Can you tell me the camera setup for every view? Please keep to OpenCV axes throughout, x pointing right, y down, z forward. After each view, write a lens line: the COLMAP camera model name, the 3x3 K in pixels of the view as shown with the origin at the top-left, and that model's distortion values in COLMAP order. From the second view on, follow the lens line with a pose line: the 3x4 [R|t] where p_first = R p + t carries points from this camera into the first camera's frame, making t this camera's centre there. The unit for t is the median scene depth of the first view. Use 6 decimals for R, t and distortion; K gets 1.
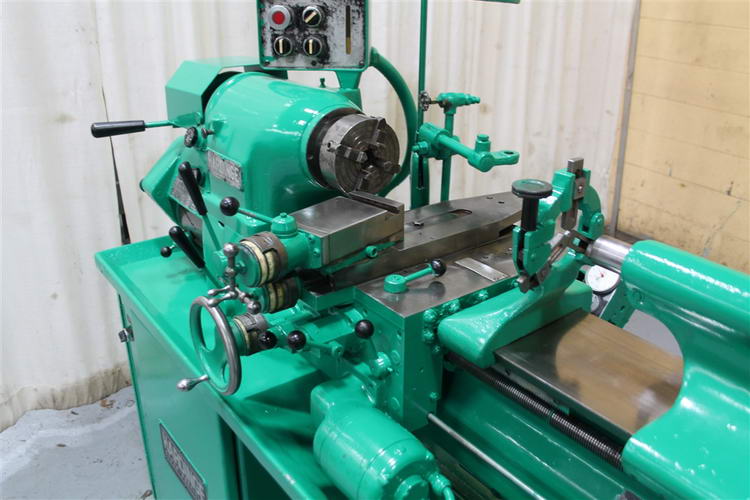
lens RADIAL K [[701.8, 0, 377.1], [0, 701.8, 250.7], [0, 0, 1]] dist [-0.103019, 0.000000]
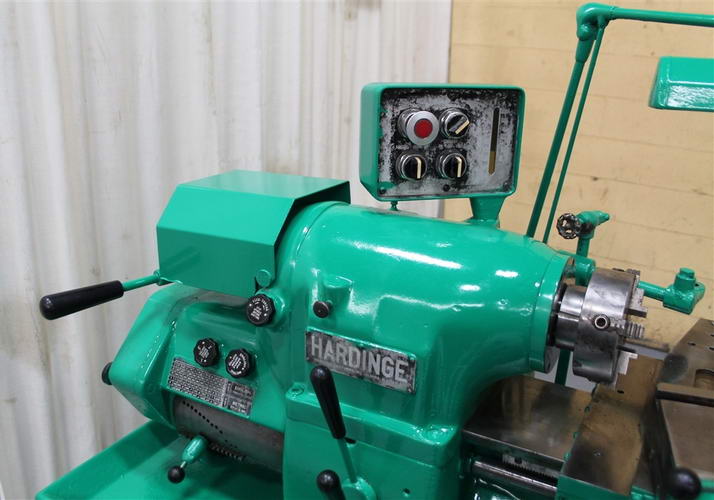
lens RADIAL K [[699.7, 0, 350.5], [0, 699.7, 252.9], [0, 0, 1]] dist [-0.134802, 0.000000]
pose [[0.918091, -0.107570, 0.381493, -0.468044], [0.135780, 0.989589, -0.047731, -0.187994], [-0.372387, 0.095620, 0.923139, 0.398025]]
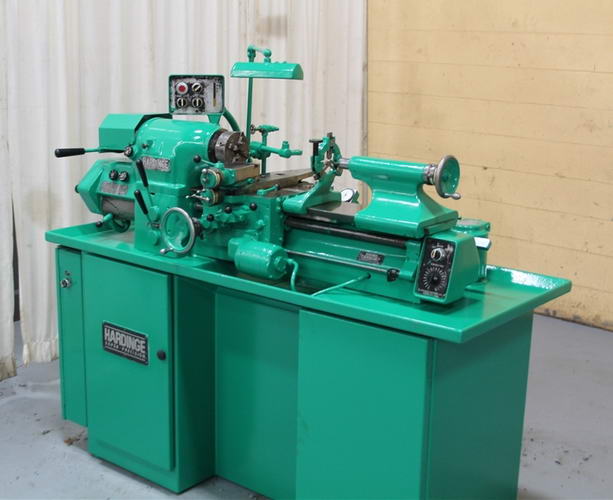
lens RADIAL K [[938.8, 0, 307.0], [0, 938.8, 244.5], [0, 0, 1]] dist [-0.164846, 0.000000]
pose [[0.965779, -0.045274, 0.255383, -0.492042], [0.089196, 0.982565, -0.163124, 0.573209], [-0.243545, 0.180321, 0.952980, -1.561938]]
